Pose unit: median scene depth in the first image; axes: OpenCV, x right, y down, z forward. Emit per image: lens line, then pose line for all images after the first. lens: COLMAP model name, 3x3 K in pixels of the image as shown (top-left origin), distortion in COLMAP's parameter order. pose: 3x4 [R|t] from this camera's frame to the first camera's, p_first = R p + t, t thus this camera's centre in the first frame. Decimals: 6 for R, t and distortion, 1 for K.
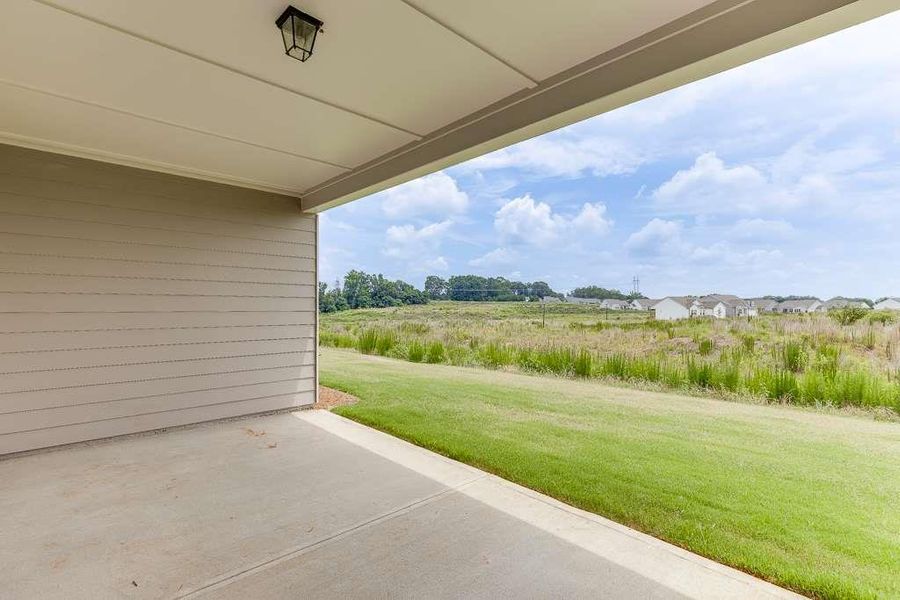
lens RADIAL K [[433.5, 0, 457.5], [0, 433.5, 299.7], [0, 0, 1]] dist [-0.004543, -0.001008]
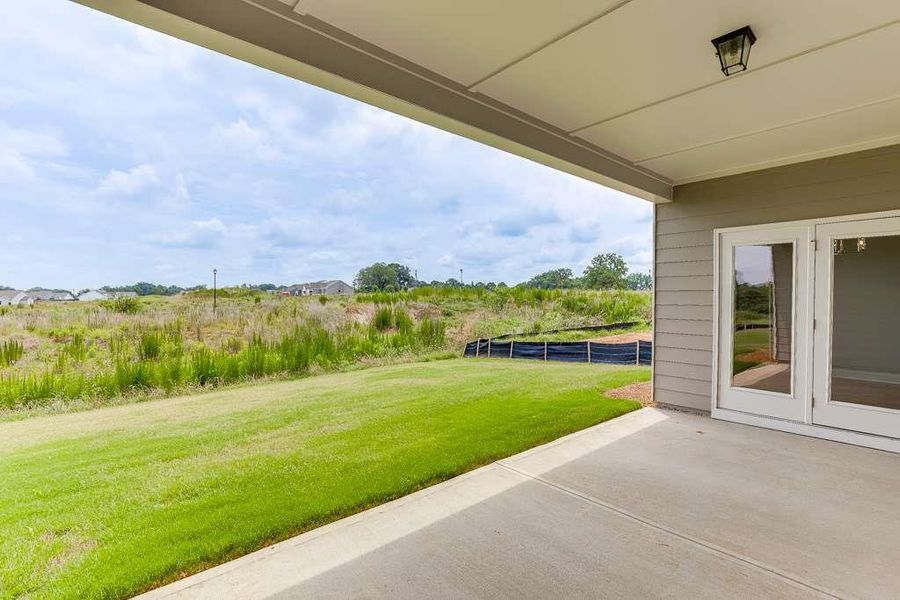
lens RADIAL K [[433.5, 0, 457.4], [0, 433.5, 302.7], [0, 0, 1]] dist [-0.004543, -0.001008]
pose [[0.018562, -0.015537, 0.999707, -0.776176], [-0.011386, 0.999811, 0.015750, 0.008972], [-0.999763, -0.011675, 0.018381, 0.885819]]
